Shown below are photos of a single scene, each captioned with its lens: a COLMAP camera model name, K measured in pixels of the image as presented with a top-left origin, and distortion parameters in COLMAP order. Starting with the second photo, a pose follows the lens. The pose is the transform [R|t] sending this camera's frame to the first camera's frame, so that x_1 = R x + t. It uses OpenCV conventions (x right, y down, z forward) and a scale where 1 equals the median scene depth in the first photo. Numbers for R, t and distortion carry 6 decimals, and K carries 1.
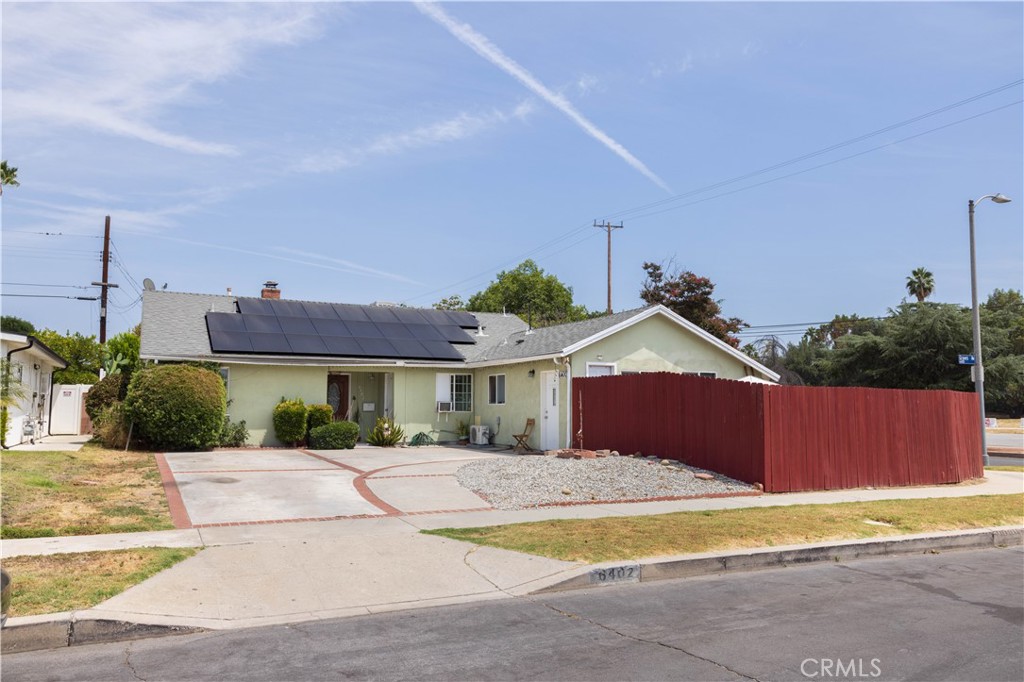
lens RADIAL K [[765.4, 0, 504.4], [0, 765.4, 357.6], [0, 0, 1]] dist [0.000806, 0.012597]
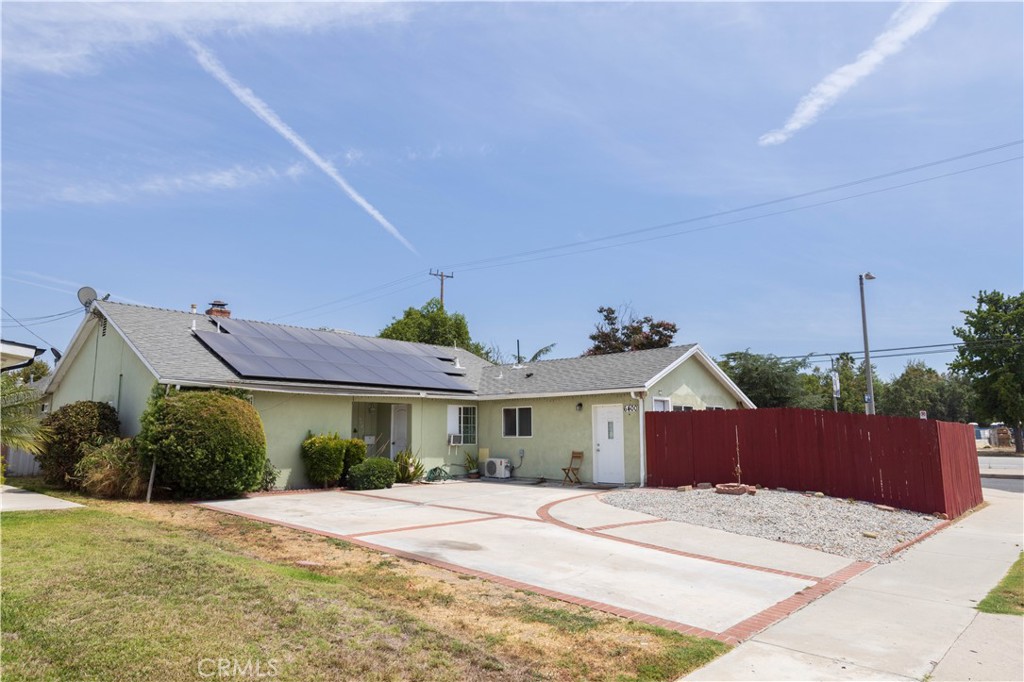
lens RADIAL K [[645.4, 0, 513.2], [0, 645.4, 355.4], [0, 0, 1]] dist [-0.029354, 0.026930]
pose [[0.931552, 0.038201, 0.361596, -0.318358], [-0.018513, 0.998159, -0.057757, 0.003399], [-0.363136, 0.047110, 0.930544, 0.209919]]
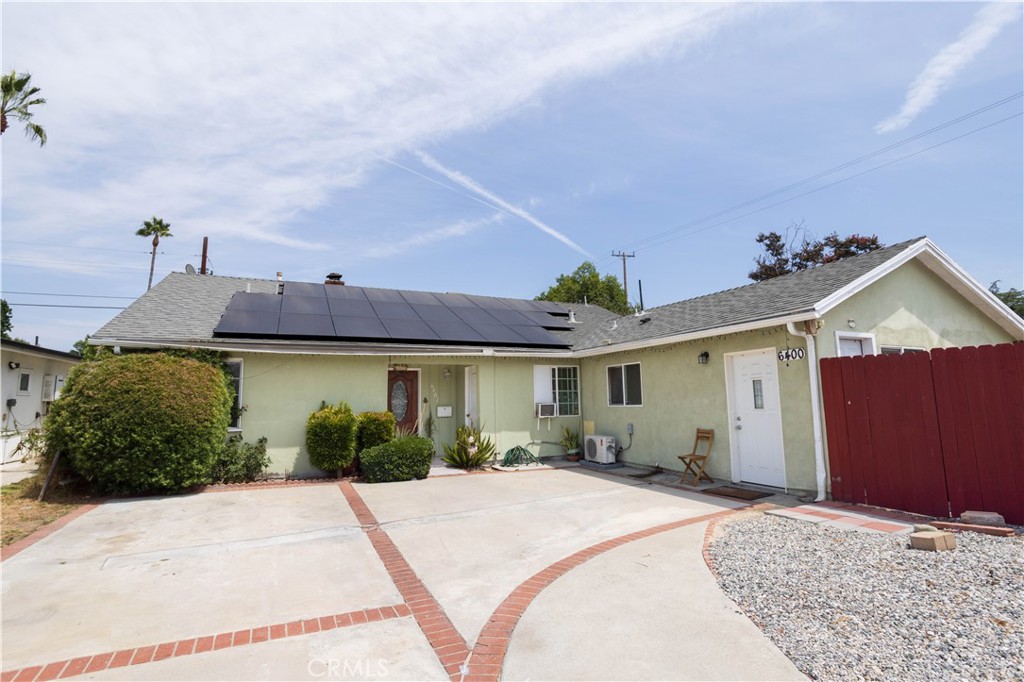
lens RADIAL K [[501.4, 0, 504.4], [0, 501.4, 333.6], [0, 0, 1]] dist [-0.043190, 0.015381]
pose [[0.999065, -0.023455, -0.036313, -0.101762], [0.020992, 0.997546, -0.066798, 0.022201], [0.037790, 0.065973, 0.997106, 0.518367]]
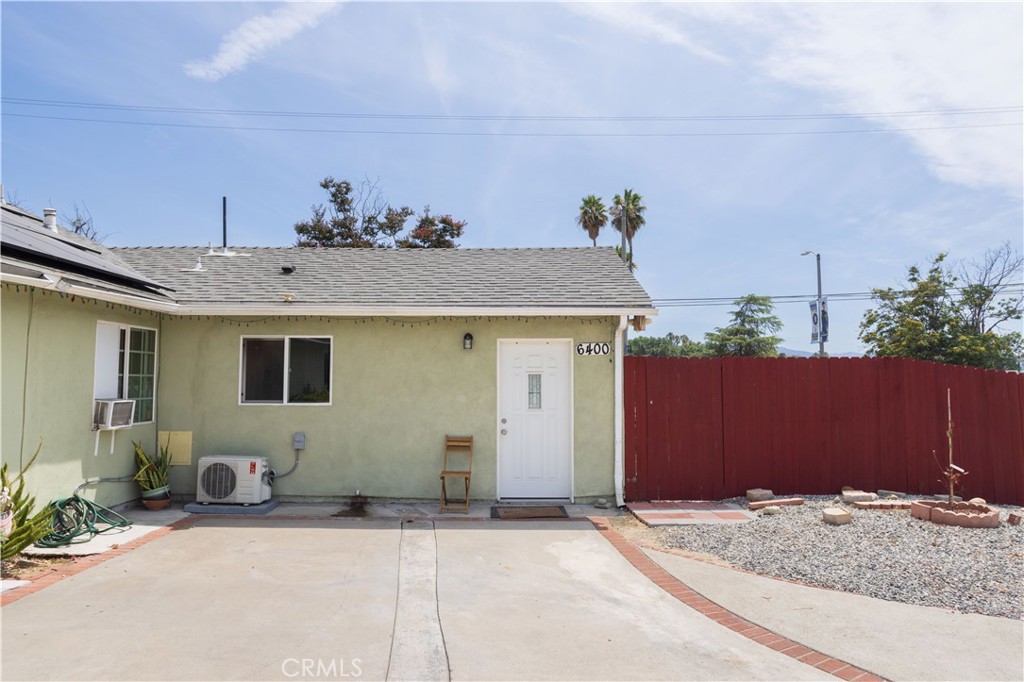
lens RADIAL K [[645.4, 0, 512.7], [0, 645.4, 340.1], [0, 0, 1]] dist [-0.029354, 0.026930]
pose [[0.434929, 0.057283, 0.898641, -0.279978], [-0.061934, 0.997514, -0.033611, 0.028412], [-0.898332, -0.041038, 0.437396, 0.713498]]
